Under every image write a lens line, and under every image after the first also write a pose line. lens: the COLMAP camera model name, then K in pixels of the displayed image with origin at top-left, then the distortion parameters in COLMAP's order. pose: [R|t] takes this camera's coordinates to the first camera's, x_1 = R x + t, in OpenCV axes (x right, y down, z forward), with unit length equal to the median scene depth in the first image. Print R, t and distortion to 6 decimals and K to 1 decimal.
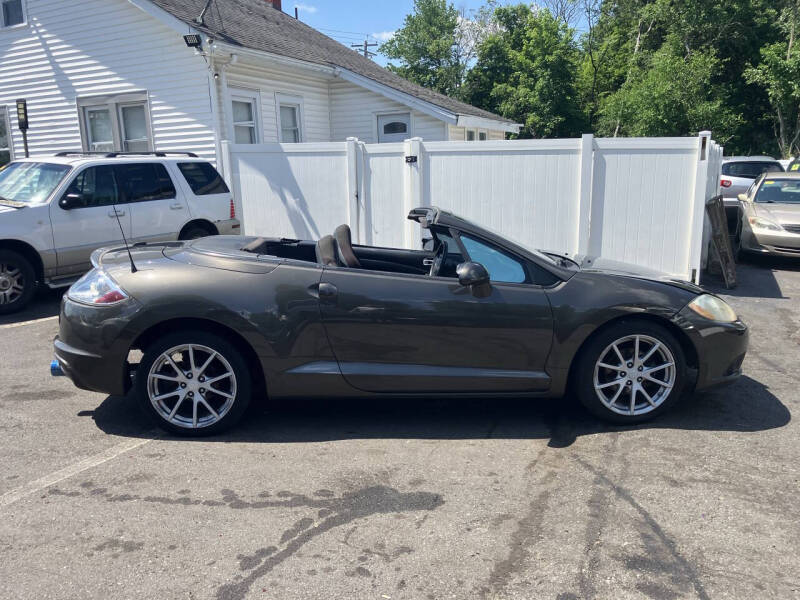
lens RADIAL K [[655.6, 0, 393.1], [0, 655.6, 291.1], [0, 0, 1]] dist [0.009677, -0.009617]
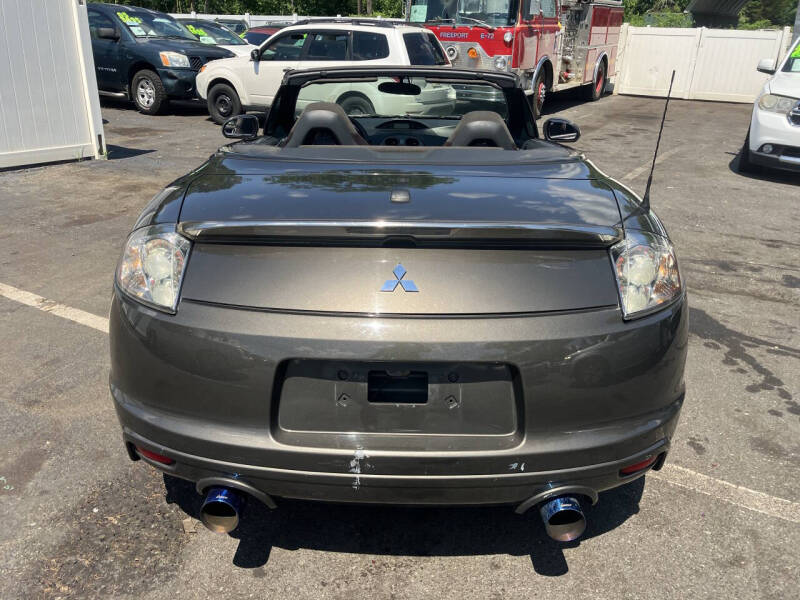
lens RADIAL K [[655.6, 0, 393.1], [0, 655.6, 291.1], [0, 0, 1]] dist [0.009677, -0.009617]
pose [[0.082331, -0.356774, 0.930556, -0.341285], [0.149815, 0.927546, 0.342365, -0.066998], [-0.985280, 0.111224, 0.129816, 0.418831]]
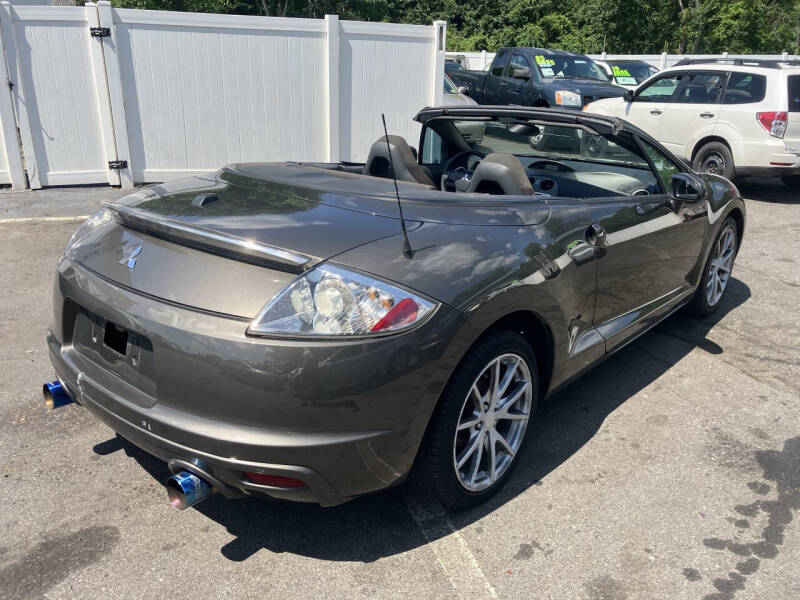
lens RADIAL K [[655.6, 0, 393.1], [0, 655.6, 291.1], [0, 0, 1]] dist [0.009677, -0.009617]
pose [[0.708194, -0.213146, 0.673075, -0.277652], [0.098490, 0.973844, 0.204763, -0.039902], [-0.699114, -0.078721, 0.710663, 0.234590]]
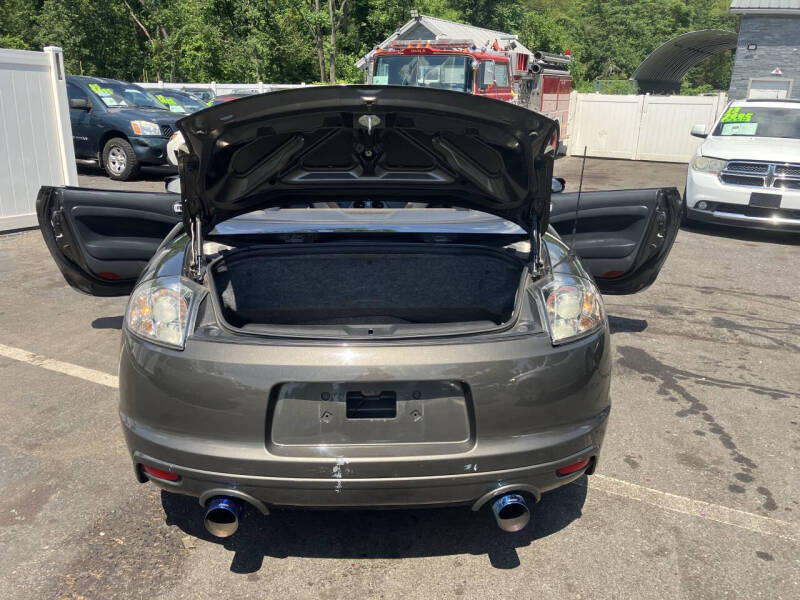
lens RADIAL K [[655.6, 0, 394.9], [0, 655.6, 299.8], [0, 0, 1]] dist [0.002060, 0.001472]
pose [[0.025456, -0.285516, 0.958036, -0.376226], [0.155760, 0.947775, 0.278319, -0.072405], [-0.987467, 0.142139, 0.068599, 0.416492]]
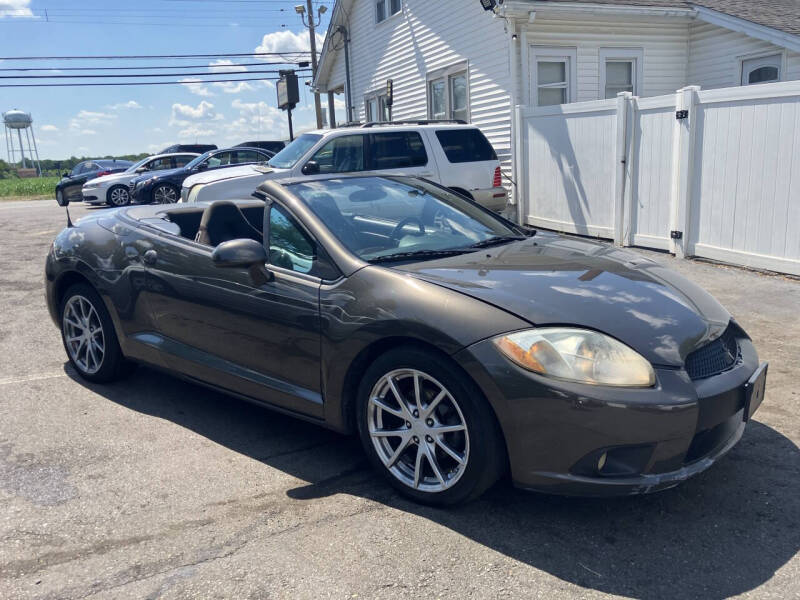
lens RADIAL K [[656.9, 0, 403.7], [0, 656.9, 279.5], [0, 0, 1]] dist [0.006729, -0.004691]
pose [[0.756070, 0.111587, -0.644908, 0.291231], [-0.093605, 0.993665, 0.062192, -0.023339], [0.647762, 0.013345, 0.761726, 0.186366]]
